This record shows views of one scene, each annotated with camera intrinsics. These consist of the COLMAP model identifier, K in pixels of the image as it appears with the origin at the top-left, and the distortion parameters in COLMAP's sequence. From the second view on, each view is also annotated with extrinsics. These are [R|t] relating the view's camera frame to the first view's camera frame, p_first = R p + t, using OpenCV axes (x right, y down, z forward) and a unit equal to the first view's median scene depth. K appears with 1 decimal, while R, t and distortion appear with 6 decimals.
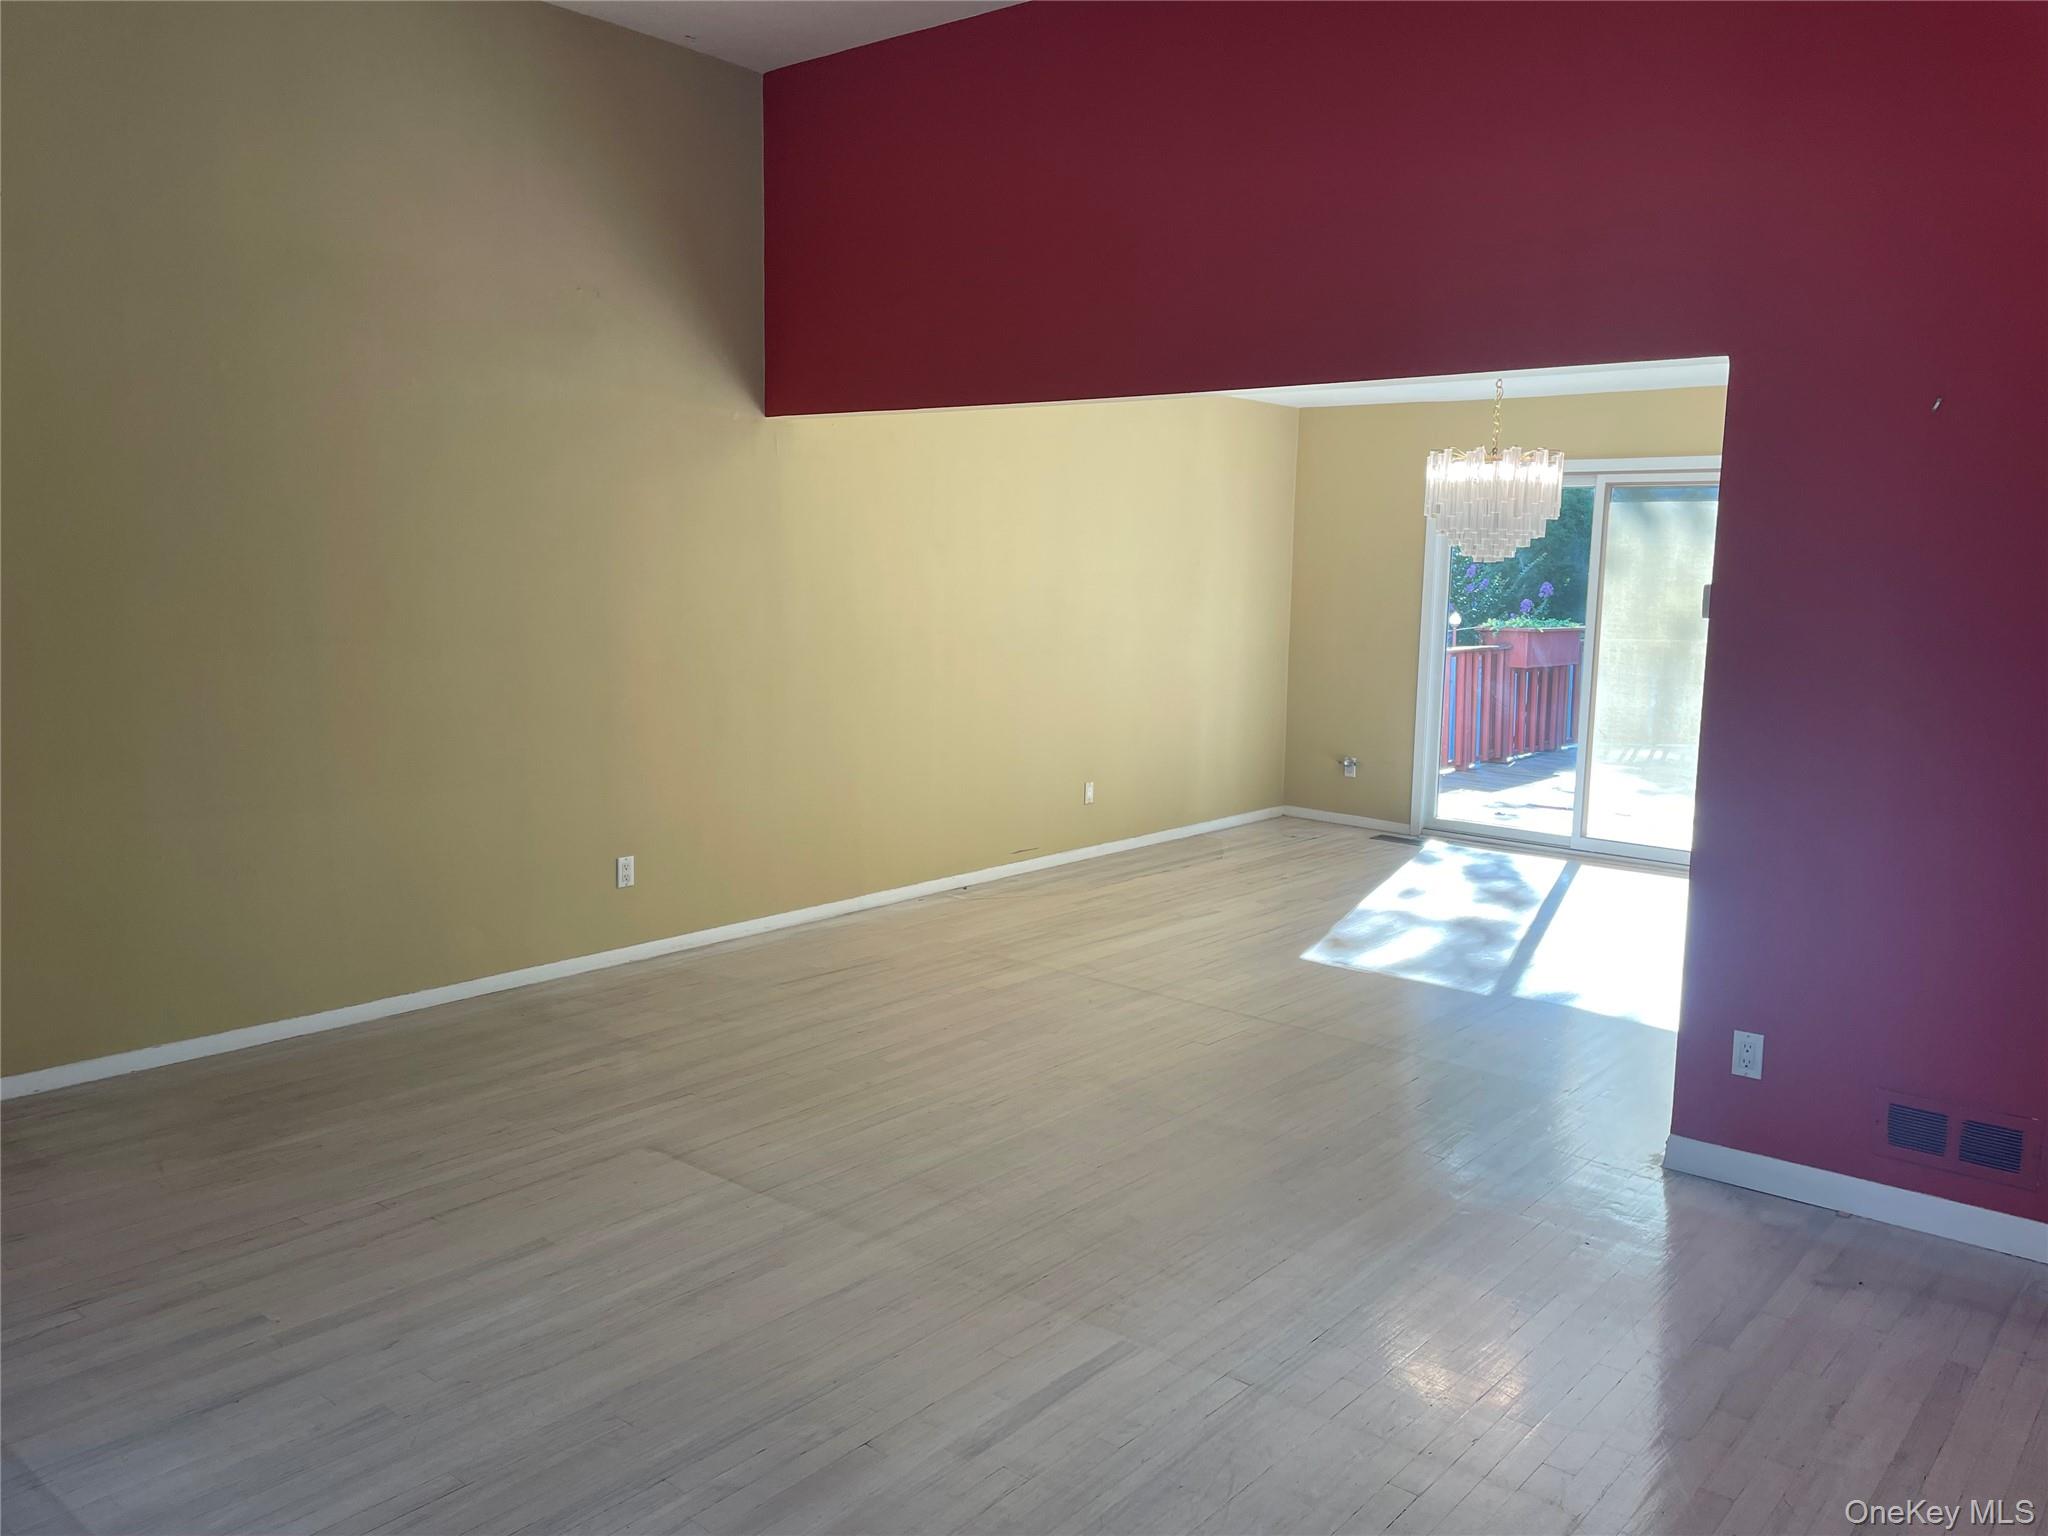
lens RADIAL K [[1543.6, 0, 1028.2], [0, 1543.6, 763.0], [0, 0, 1]] dist [0.037763, -0.026063]
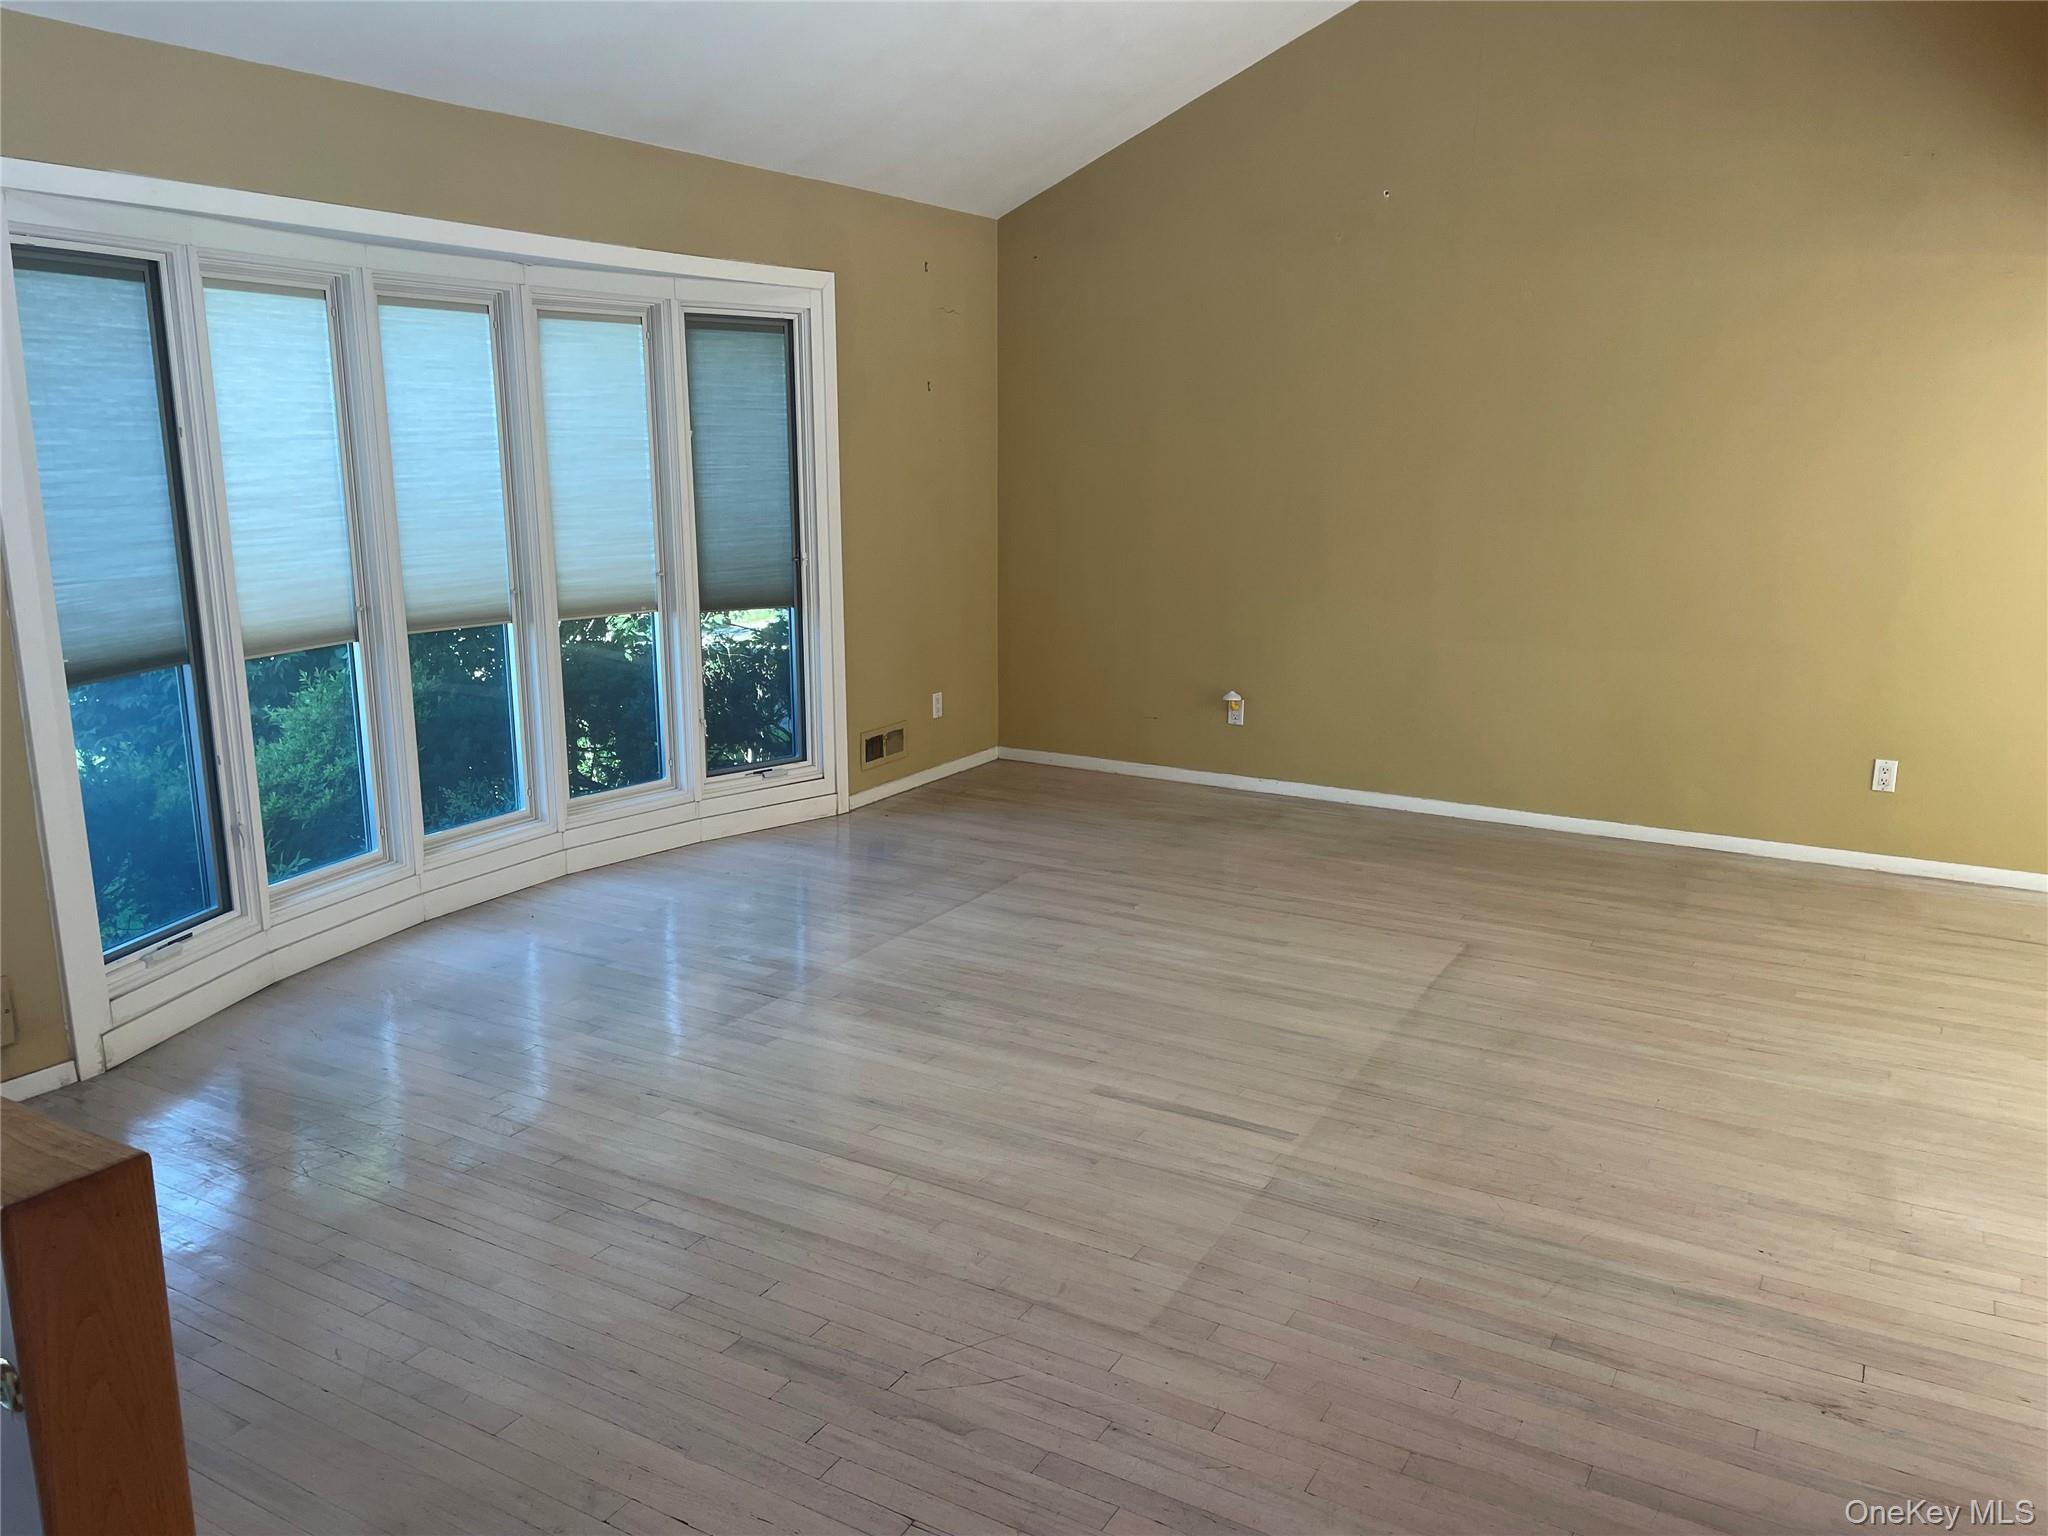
lens RADIAL K [[1543.6, 0, 1021.1], [0, 1543.6, 764.5], [0, 0, 1]] dist [0.037763, -0.026063]
pose [[0.172198, 0.193526, -0.965865, 0.711161], [-0.131840, 0.976218, 0.172095, -0.038912], [0.976200, 0.097705, 0.193618, 0.372850]]
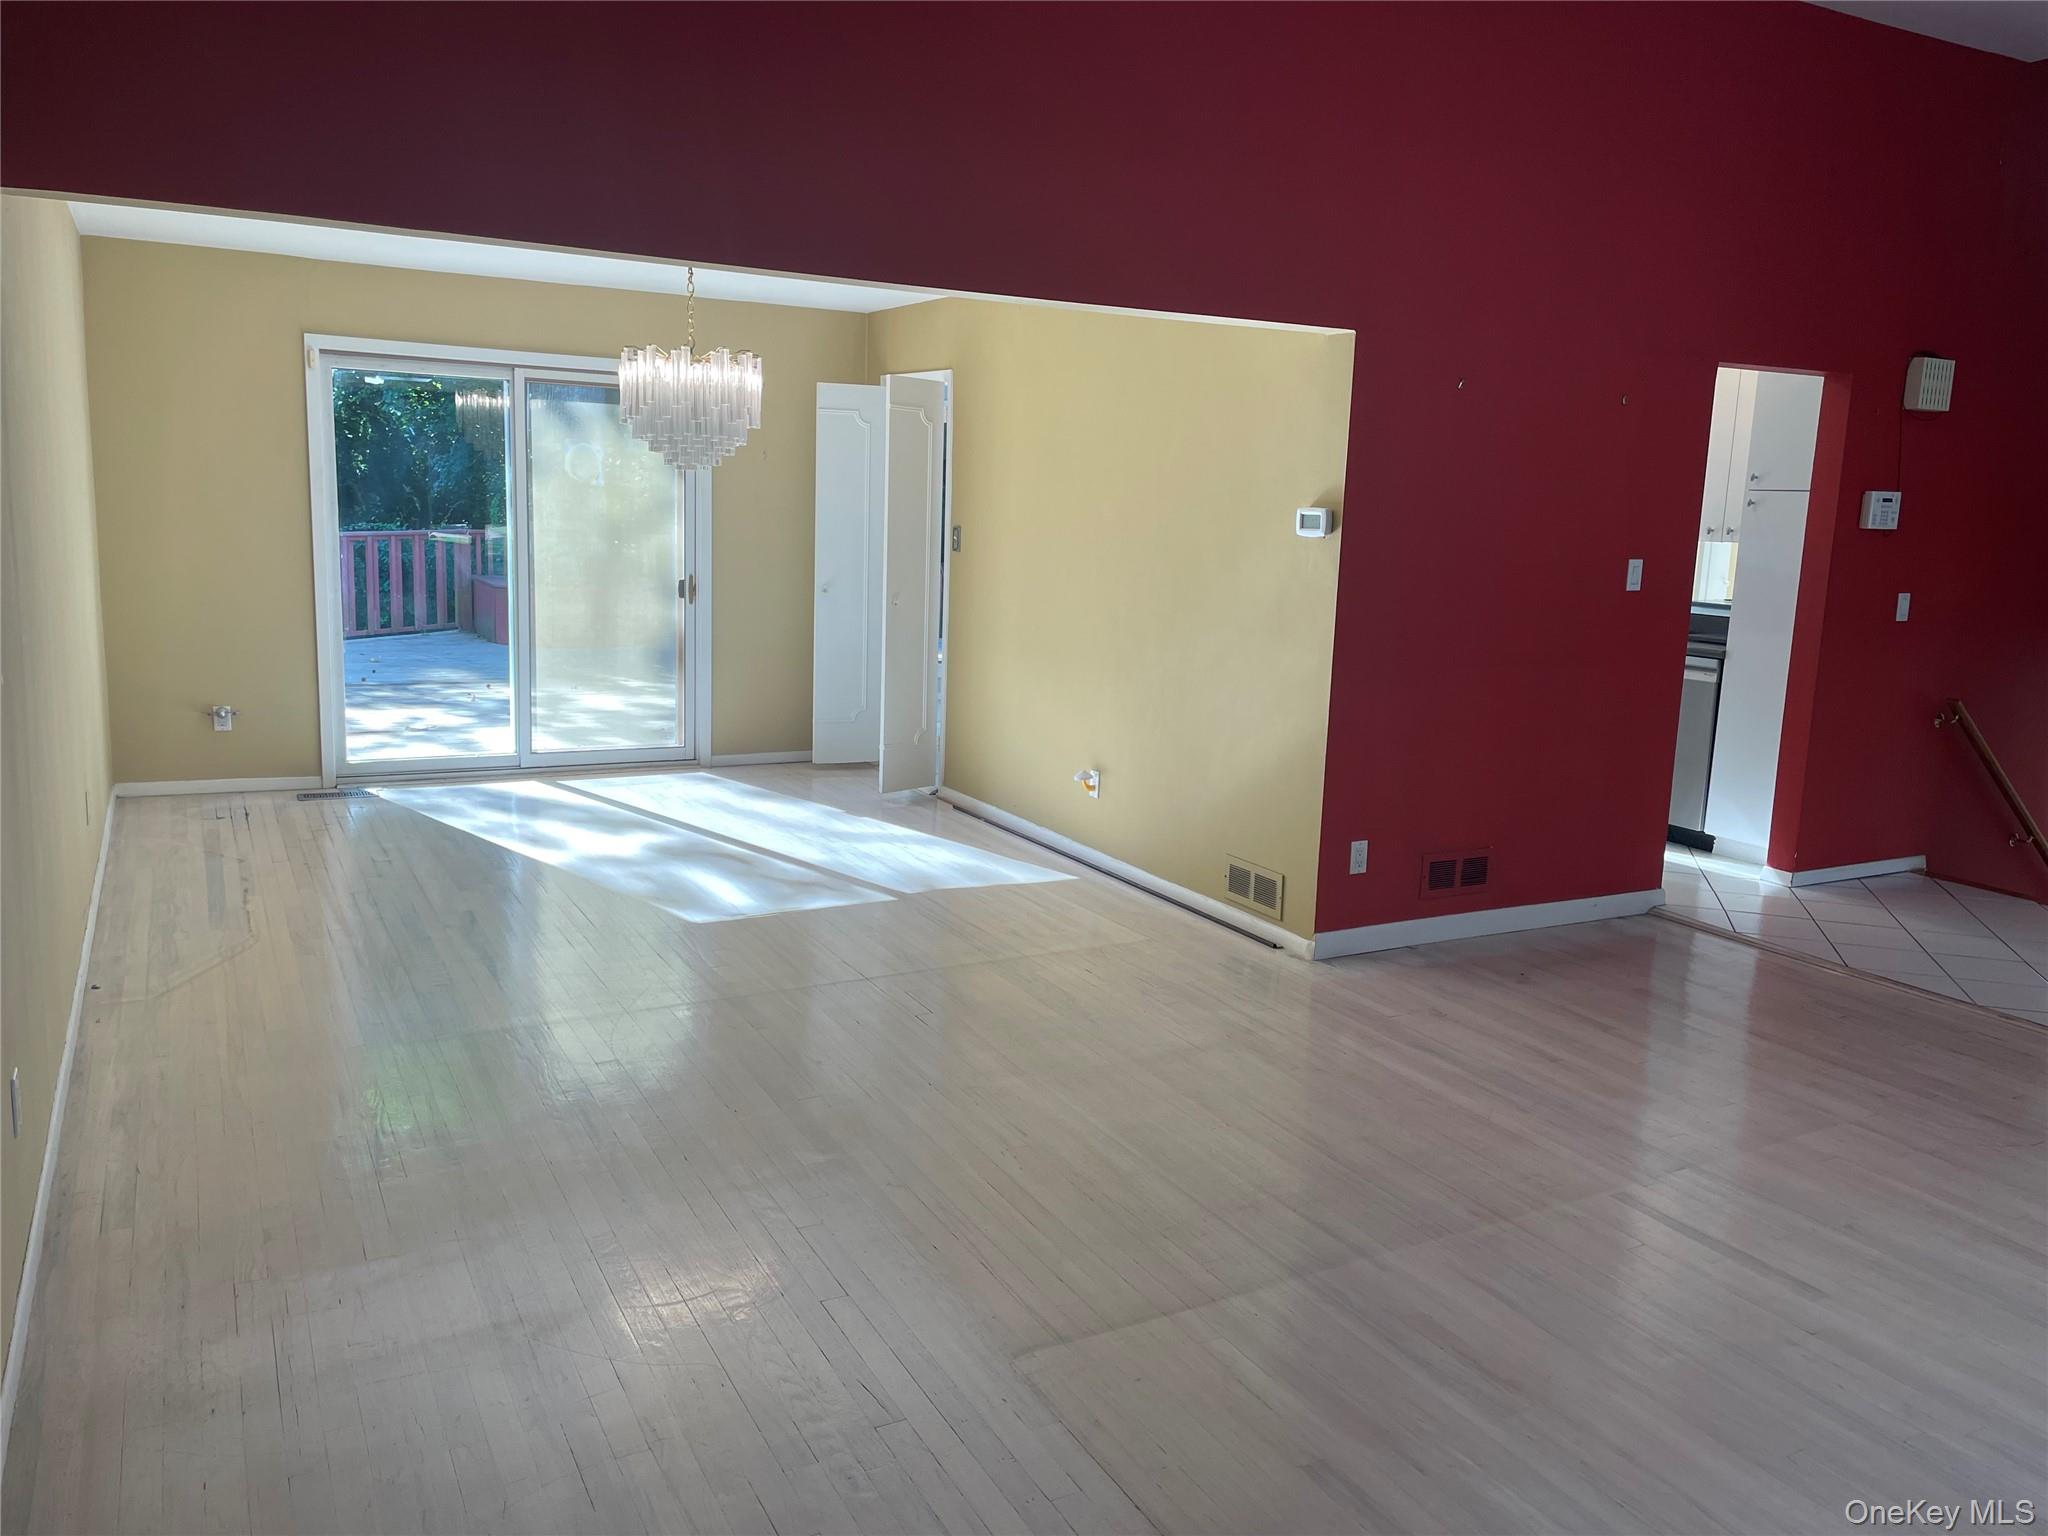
lens RADIAL K [[1543.6, 0, 1034.4], [0, 1543.6, 766.6], [0, 0, 1]] dist [0.037763, -0.026063]
pose [[0.368173, -0.171038, 0.913890, -0.723665], [0.097117, 0.984631, 0.145153, -0.095150], [-0.924671, 0.035312, 0.379125, 0.632886]]
